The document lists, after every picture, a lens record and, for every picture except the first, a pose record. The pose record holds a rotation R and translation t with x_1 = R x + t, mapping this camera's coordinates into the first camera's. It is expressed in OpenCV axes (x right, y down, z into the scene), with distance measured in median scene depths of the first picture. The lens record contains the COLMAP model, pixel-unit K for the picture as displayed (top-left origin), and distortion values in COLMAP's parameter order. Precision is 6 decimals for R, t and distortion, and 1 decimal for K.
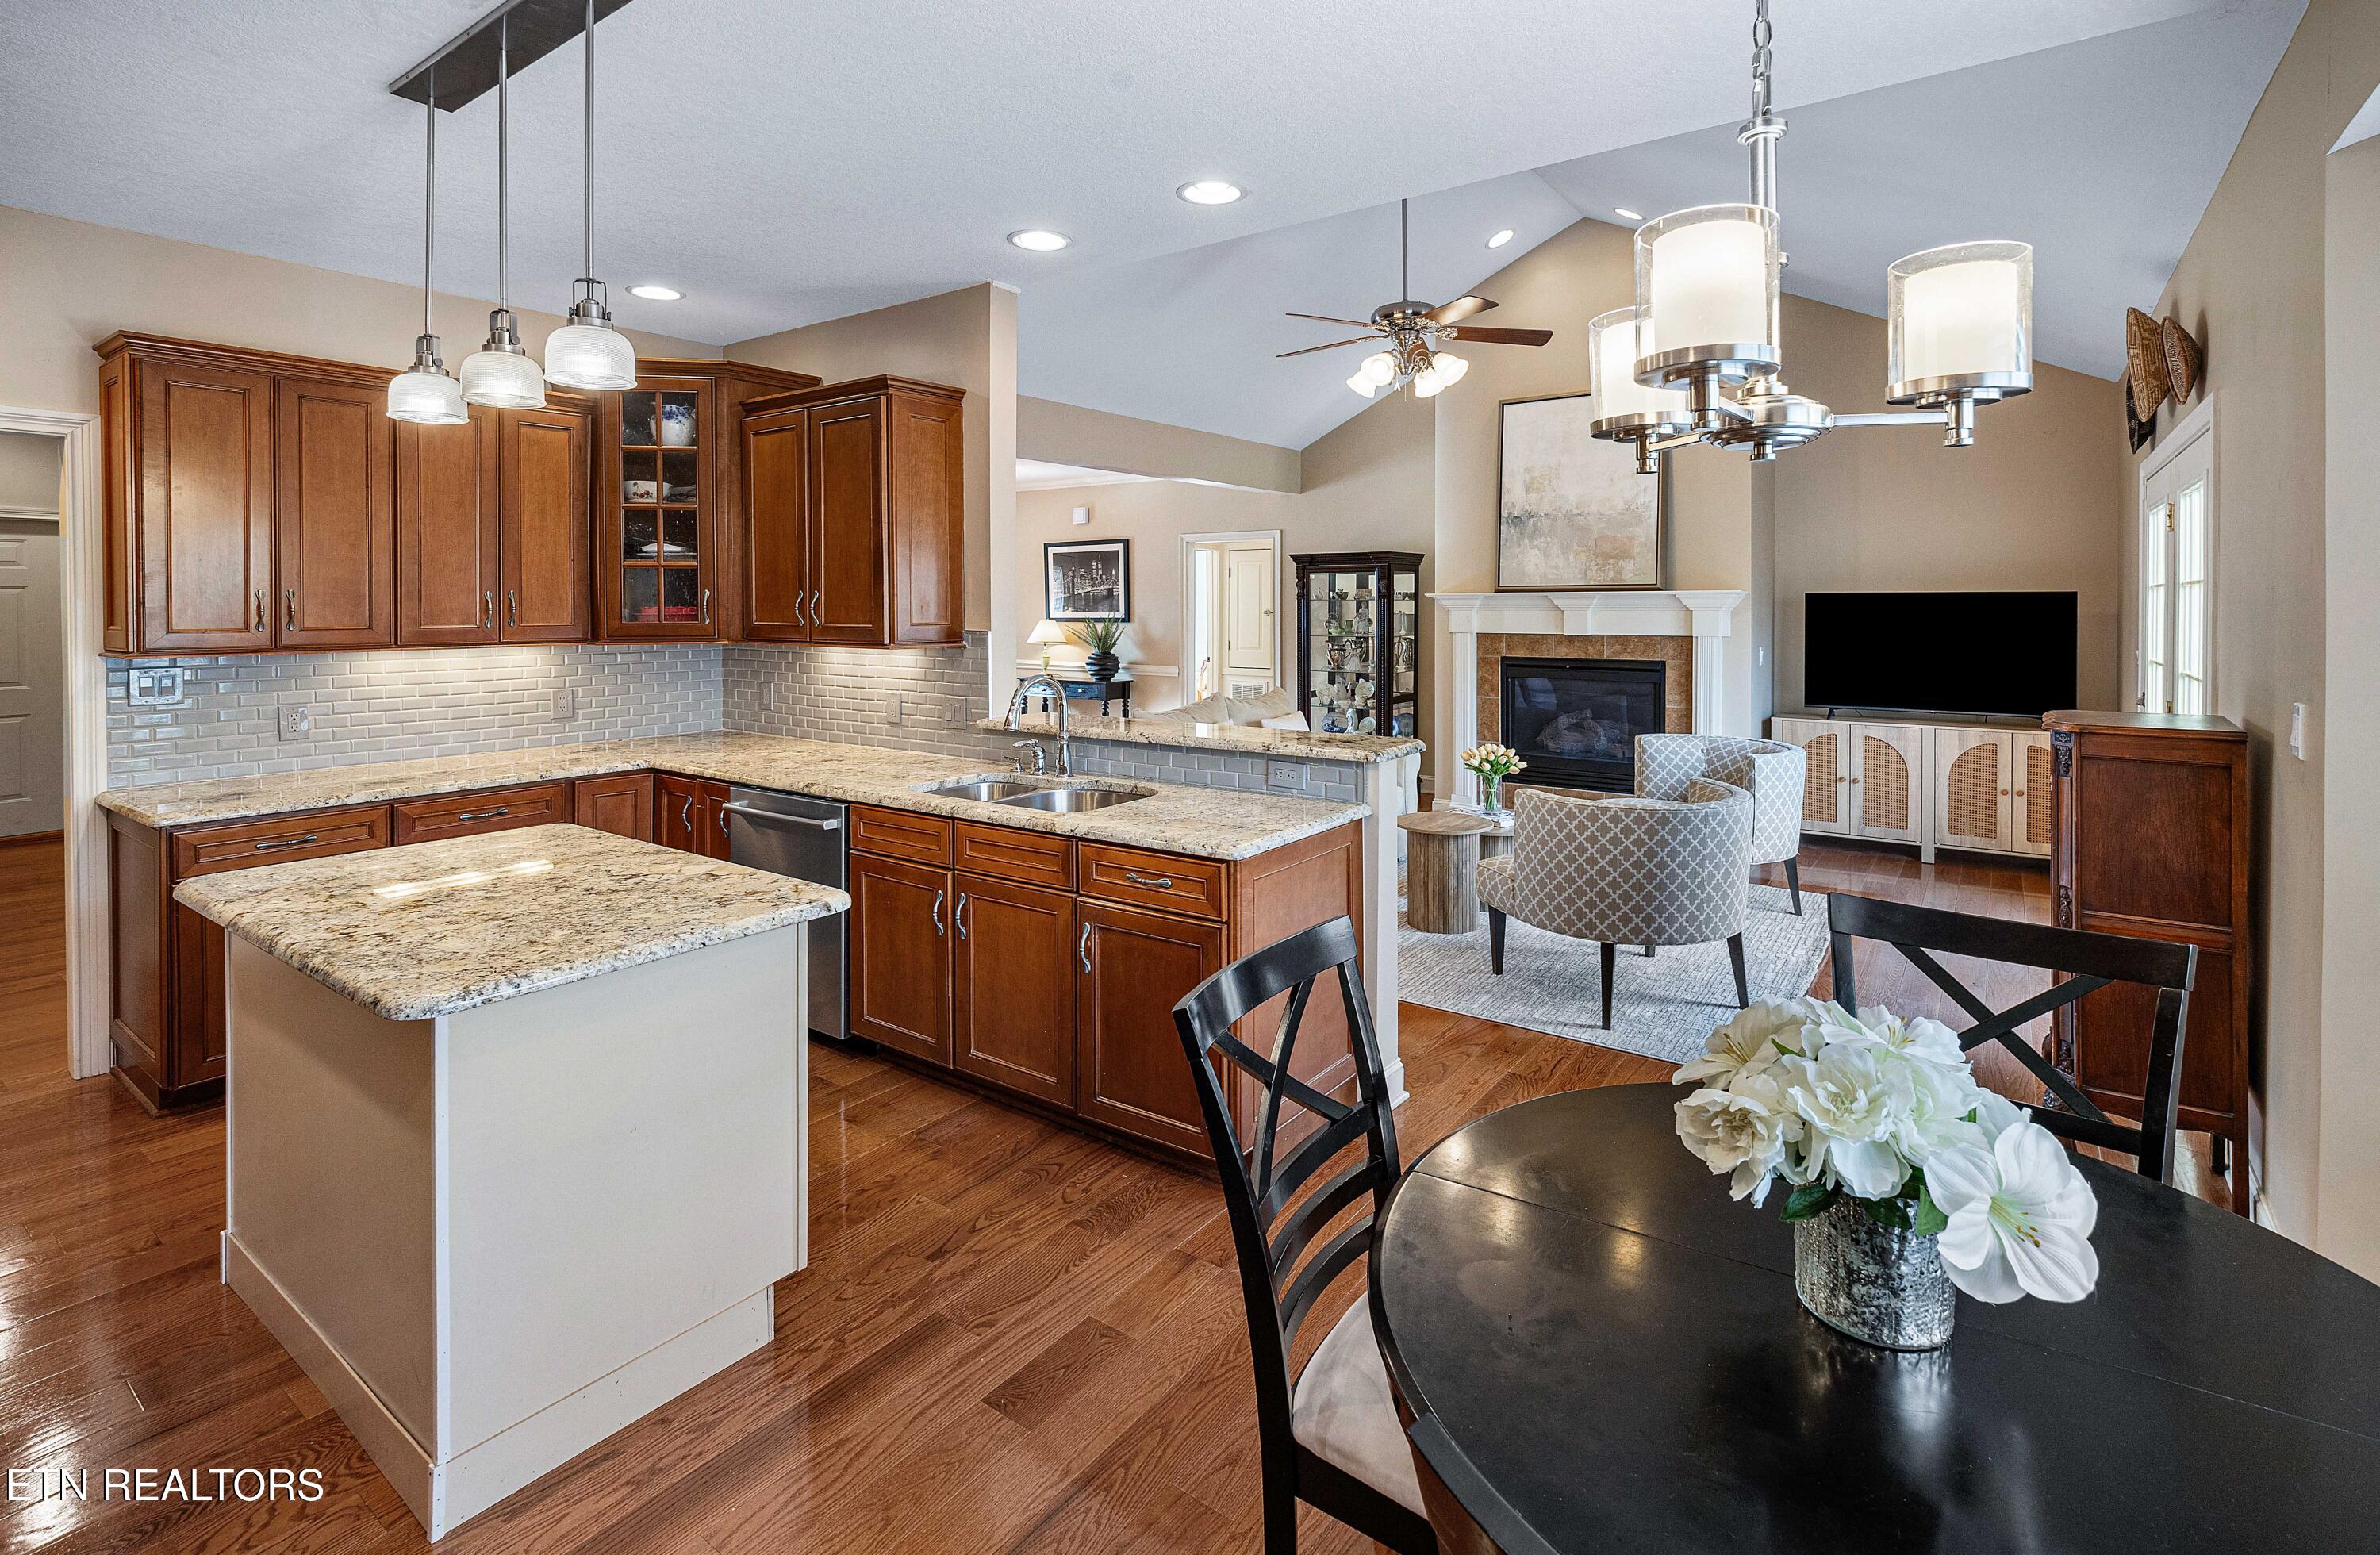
lens RADIAL K [[1148.9, 0, 1078.0], [0, 1148.9, 646.5], [0, 0, 1]] dist [-0.003052, -0.000164]
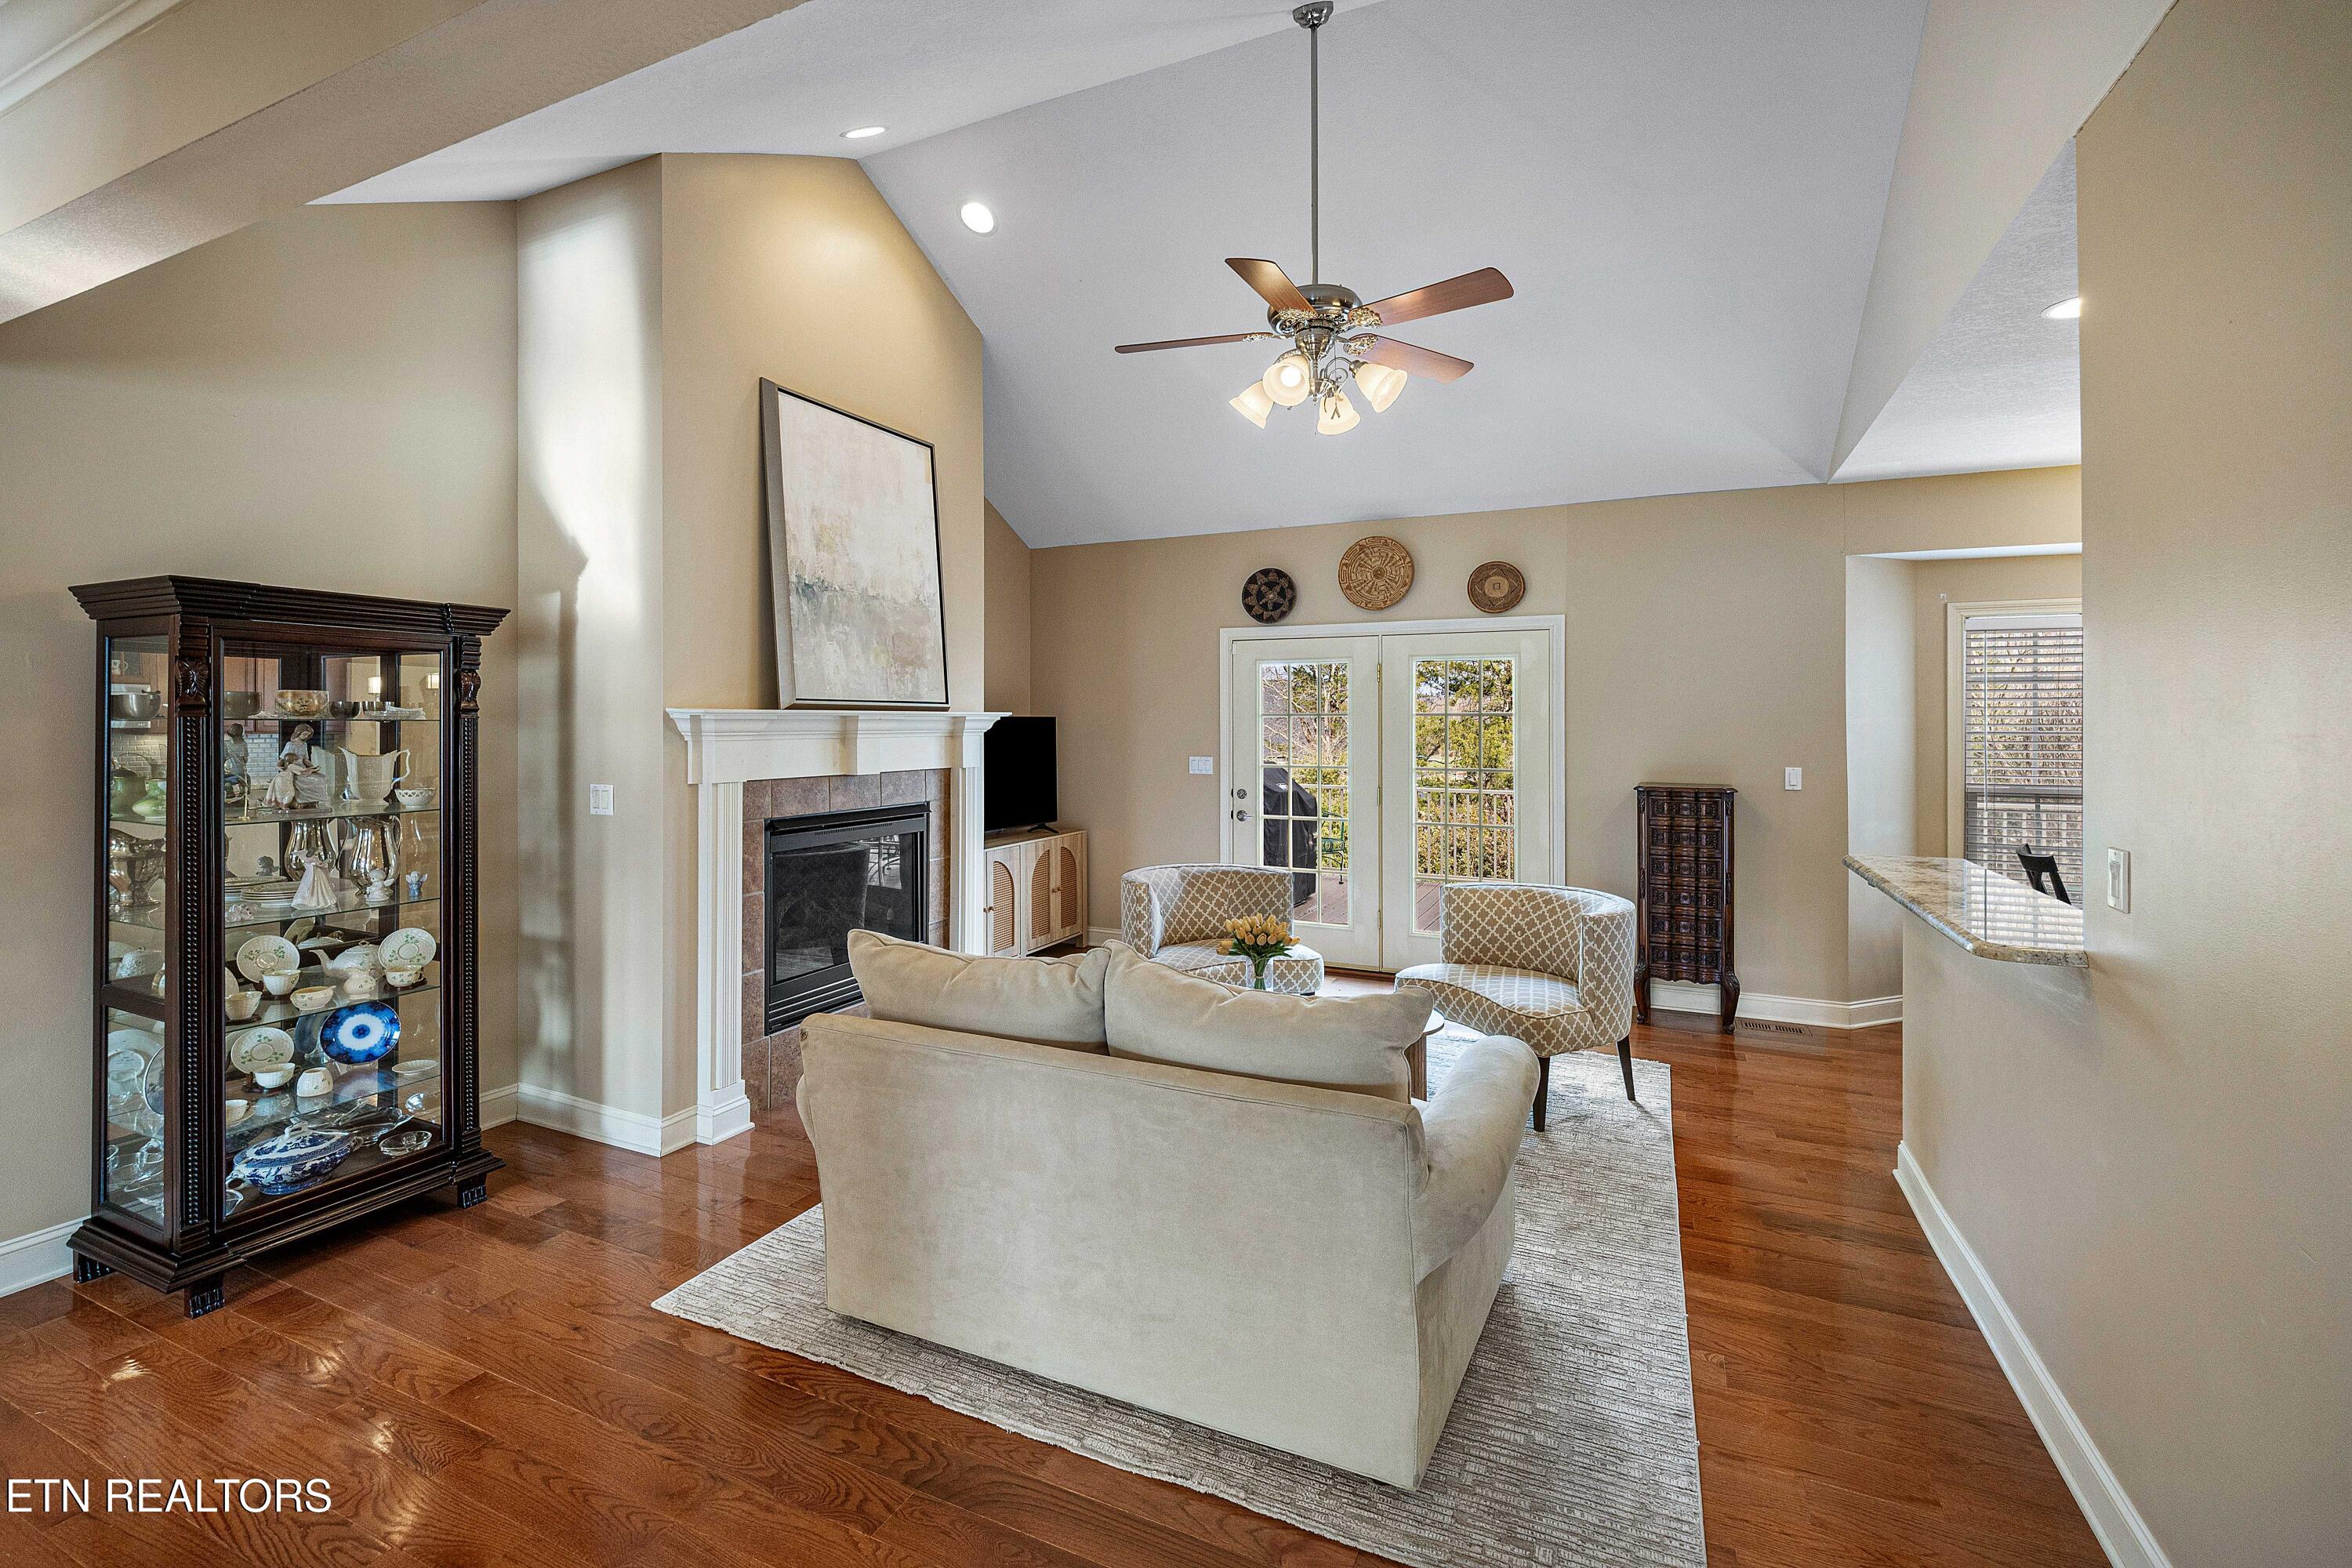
lens RADIAL K [[1052.7, 0, 1176.0], [0, 1052.7, 784.0], [0, 0, 1]] dist [-0.000534, -0.000315]
pose [[-0.241068, -0.048552, 0.969293, -0.221891], [0.036091, 0.997608, 0.058947, -0.034905], [-0.969837, 0.049193, -0.238739, 0.993708]]
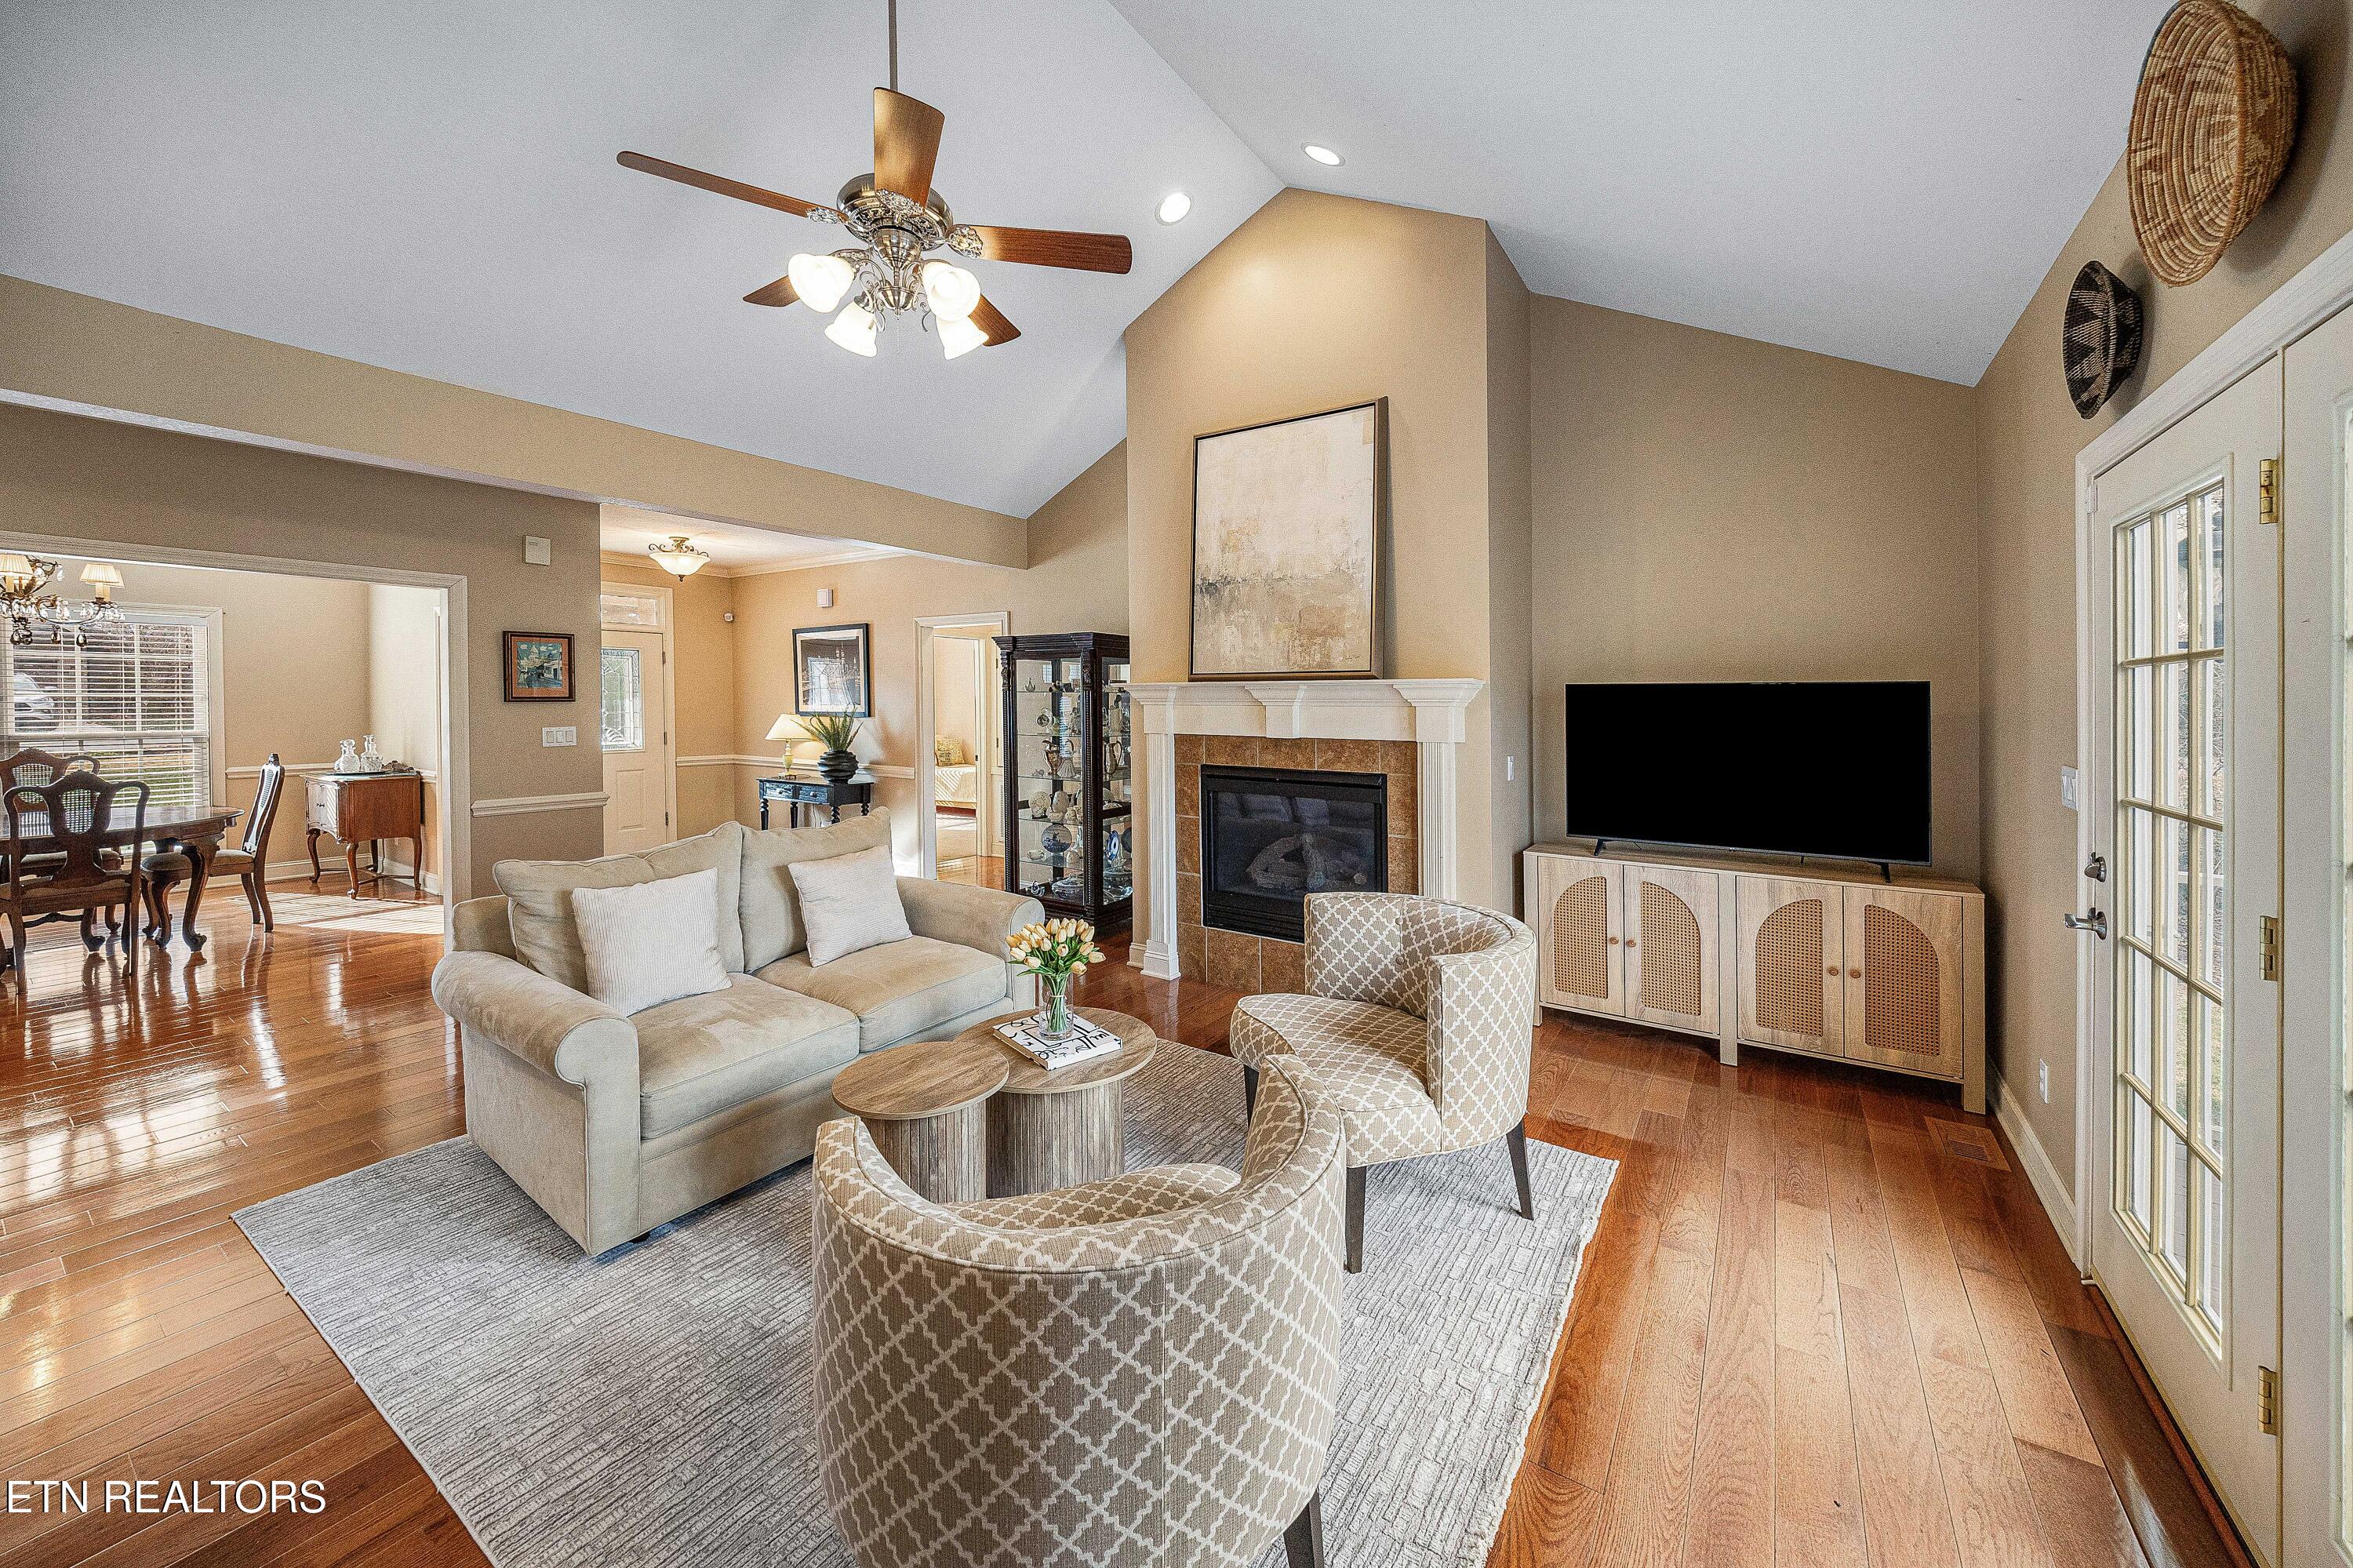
lens RADIAL K [[878.8, 0, 1165.6], [0, 878.8, 710.3], [0, 0, 1]] dist [0.002549, -0.000082]
pose [[0.996829, 0.005369, 0.079389, 0.319489], [-0.003284, 0.999647, -0.026368, -0.013206], [-0.079503, 0.026023, 0.996495, 0.438320]]
